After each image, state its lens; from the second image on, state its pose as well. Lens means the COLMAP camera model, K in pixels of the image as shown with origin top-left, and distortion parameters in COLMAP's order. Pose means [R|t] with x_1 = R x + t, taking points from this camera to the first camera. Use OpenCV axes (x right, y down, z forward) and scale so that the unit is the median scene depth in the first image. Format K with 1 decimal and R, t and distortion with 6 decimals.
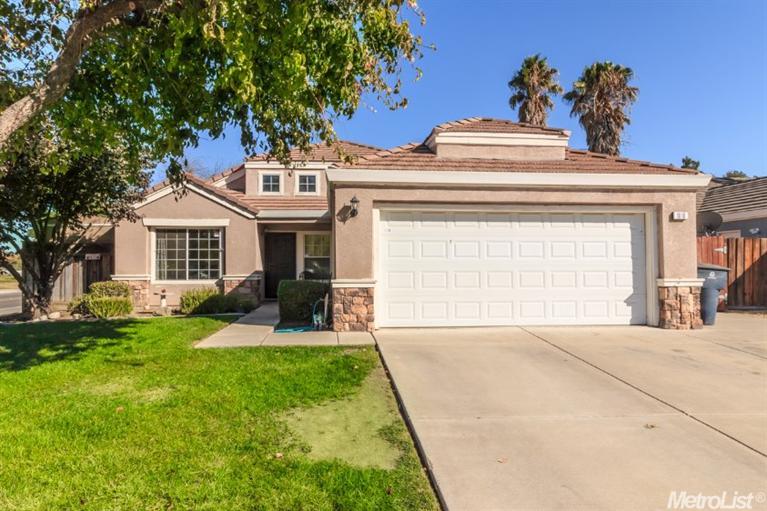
lens RADIAL K [[468.6, 0, 382.2], [0, 468.6, 262.3], [0, 0, 1]] dist [-0.002535, 0.000496]
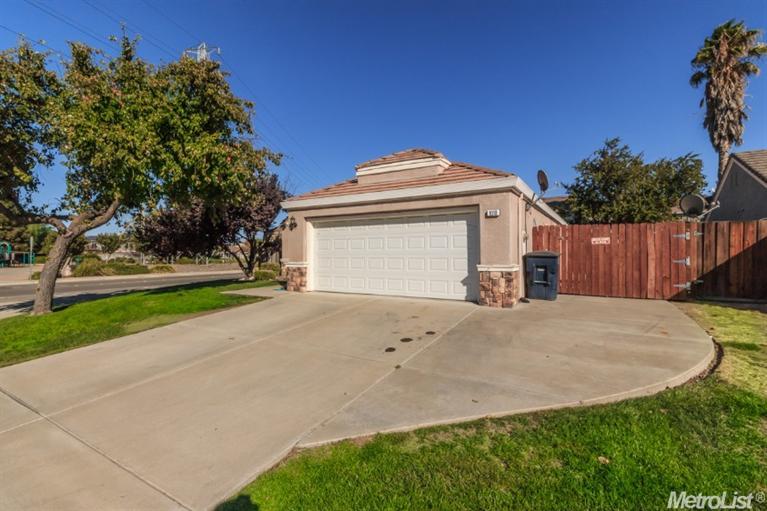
lens RADIAL K [[355.0, 0, 383.5], [0, 355.0, 253.8], [0, 0, 1]] dist [0.020703, 0.000480]
pose [[0.813063, -0.003840, -0.582164, 0.700457], [0.011178, 0.999897, 0.009015, -0.003911], [0.582069, -0.013837, 0.813022, 0.065132]]
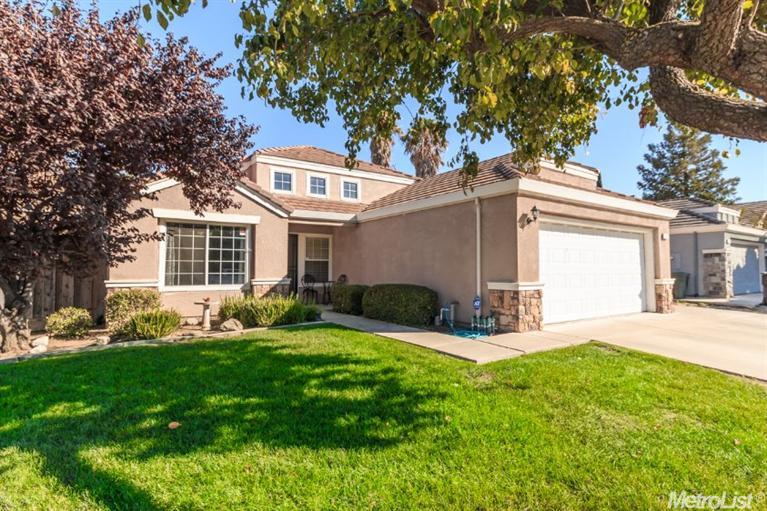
lens RADIAL K [[392.3, 0, 388.4], [0, 392.3, 257.2], [0, 0, 1]] dist [0.002281, -0.000234]
pose [[0.870218, 0.018757, 0.492309, -0.548772], [-0.007960, 0.999680, -0.024017, 0.001868], [-0.492602, 0.016981, 0.870089, 0.263359]]
